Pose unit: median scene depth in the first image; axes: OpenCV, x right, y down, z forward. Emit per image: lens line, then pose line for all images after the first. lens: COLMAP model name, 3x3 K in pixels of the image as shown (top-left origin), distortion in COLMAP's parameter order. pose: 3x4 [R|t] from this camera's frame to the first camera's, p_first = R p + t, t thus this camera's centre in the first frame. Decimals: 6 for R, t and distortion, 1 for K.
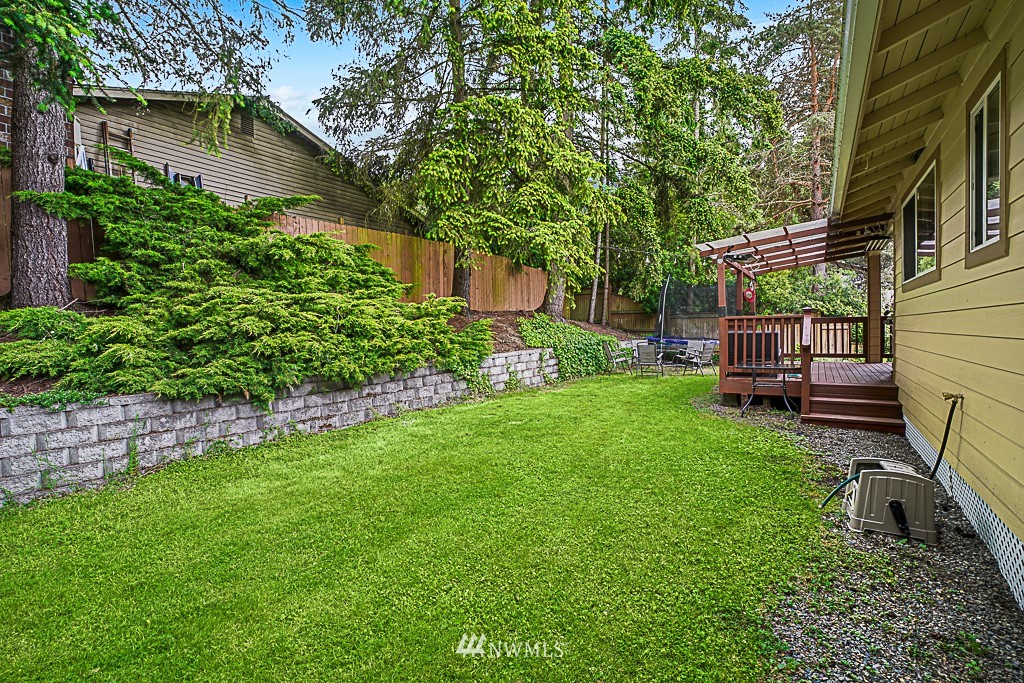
lens RADIAL K [[474.3, 0, 512.1], [0, 474.3, 331.9], [0, 0, 1]] dist [-0.020758, 0.000187]
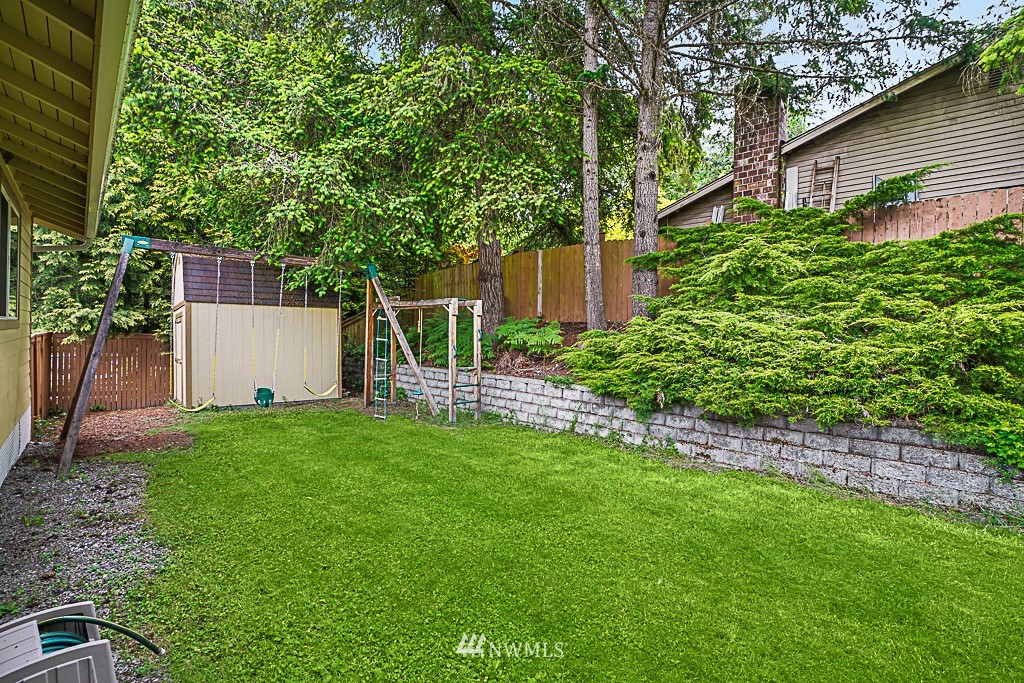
lens RADIAL K [[474.3, 0, 512.1], [0, 474.3, 331.9], [0, 0, 1]] dist [-0.020758, 0.000187]
pose [[-0.244187, 0.000357, -0.969728, 0.643012], [-0.028190, 0.999575, 0.007466, -0.043822], [0.969318, 0.029160, -0.244073, 0.905707]]
